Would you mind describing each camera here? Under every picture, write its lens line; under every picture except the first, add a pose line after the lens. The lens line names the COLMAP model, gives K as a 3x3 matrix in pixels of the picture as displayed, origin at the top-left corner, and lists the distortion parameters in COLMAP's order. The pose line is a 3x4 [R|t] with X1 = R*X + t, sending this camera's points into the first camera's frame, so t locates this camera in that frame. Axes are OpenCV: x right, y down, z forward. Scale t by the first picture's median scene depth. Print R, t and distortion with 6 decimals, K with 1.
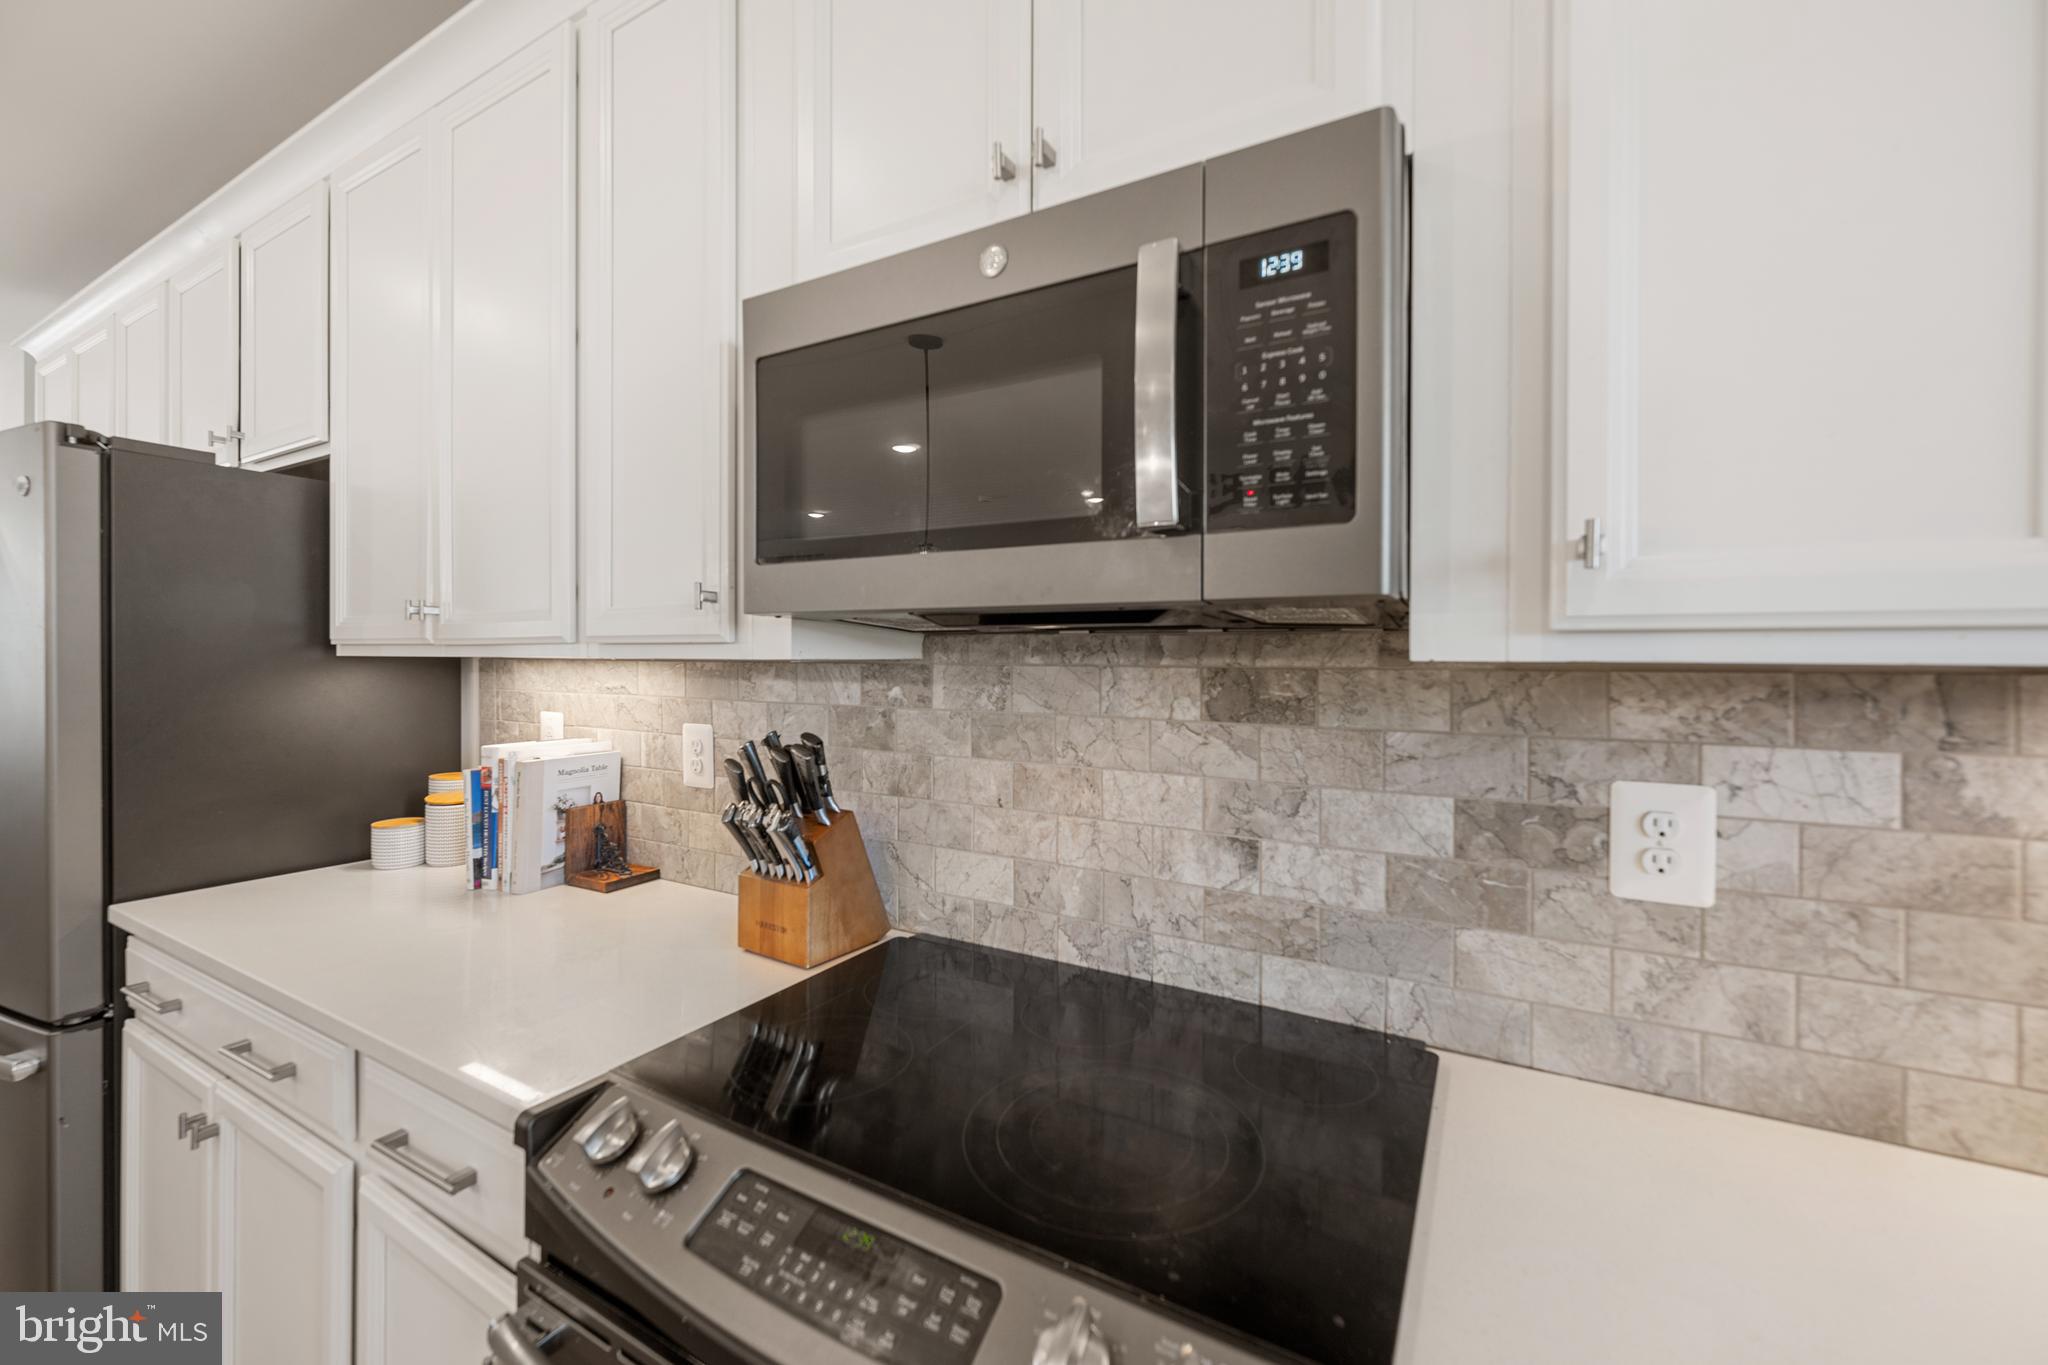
lens RADIAL K [[823.1, 0, 1018.8], [0, 823.1, 661.1], [0, 0, 1]] dist [-0.001669, 0.000216]
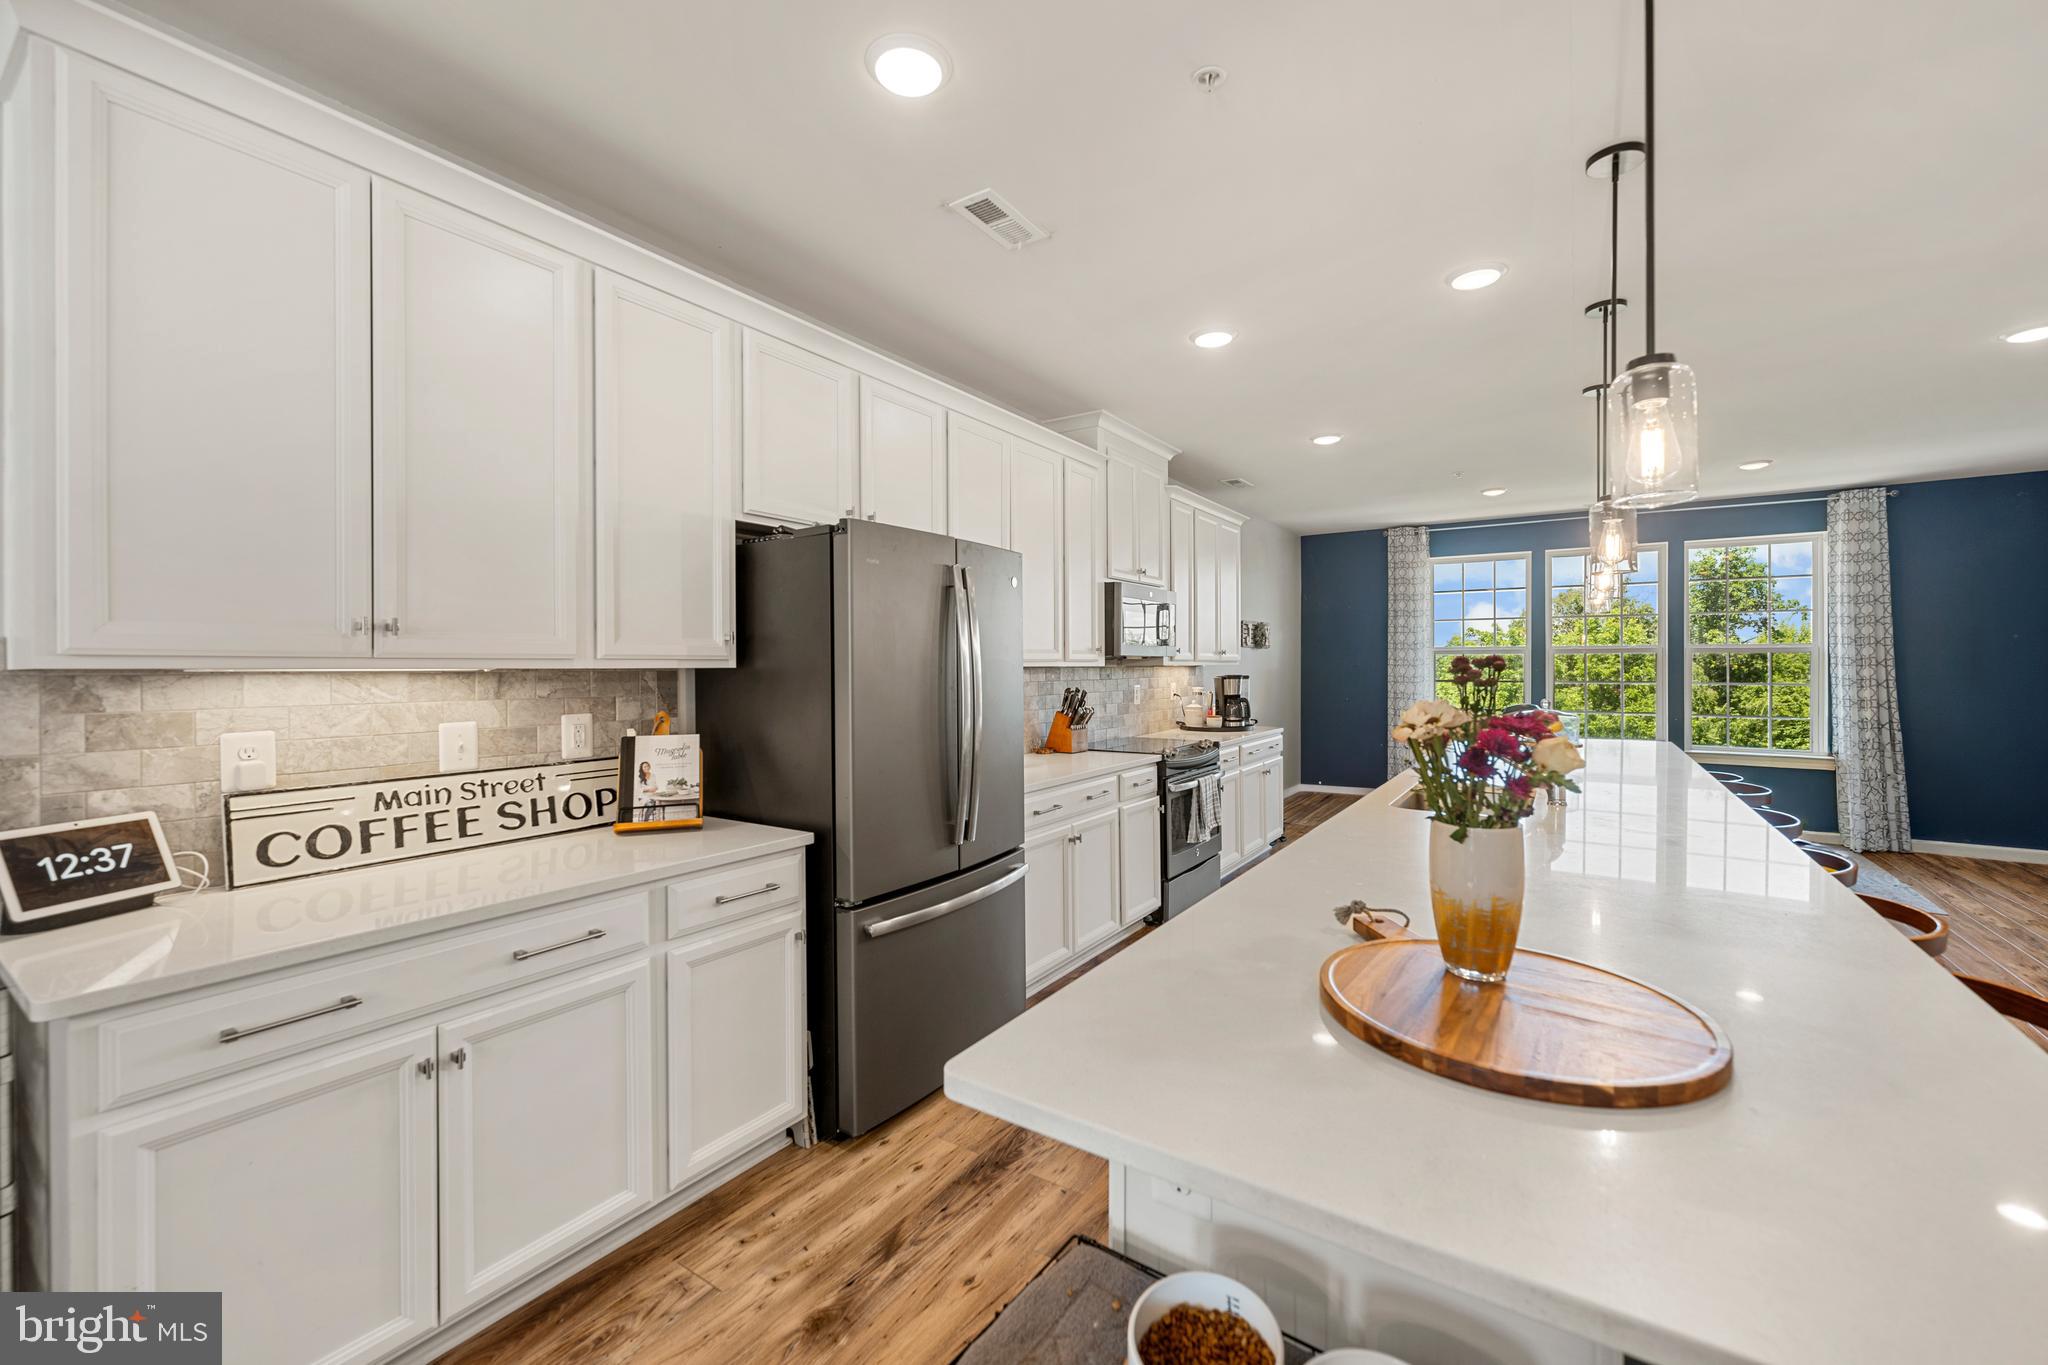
lens RADIAL K [[823.1, 0, 1010.7], [0, 823.1, 674.0], [0, 0, 1]] dist [-0.001669, 0.000216]
pose [[0.082970, -0.014840, 0.996442, -3.921671], [0.010804, 0.999844, 0.013991, -0.022169], [-0.996493, 0.009605, 0.083117, 1.035178]]
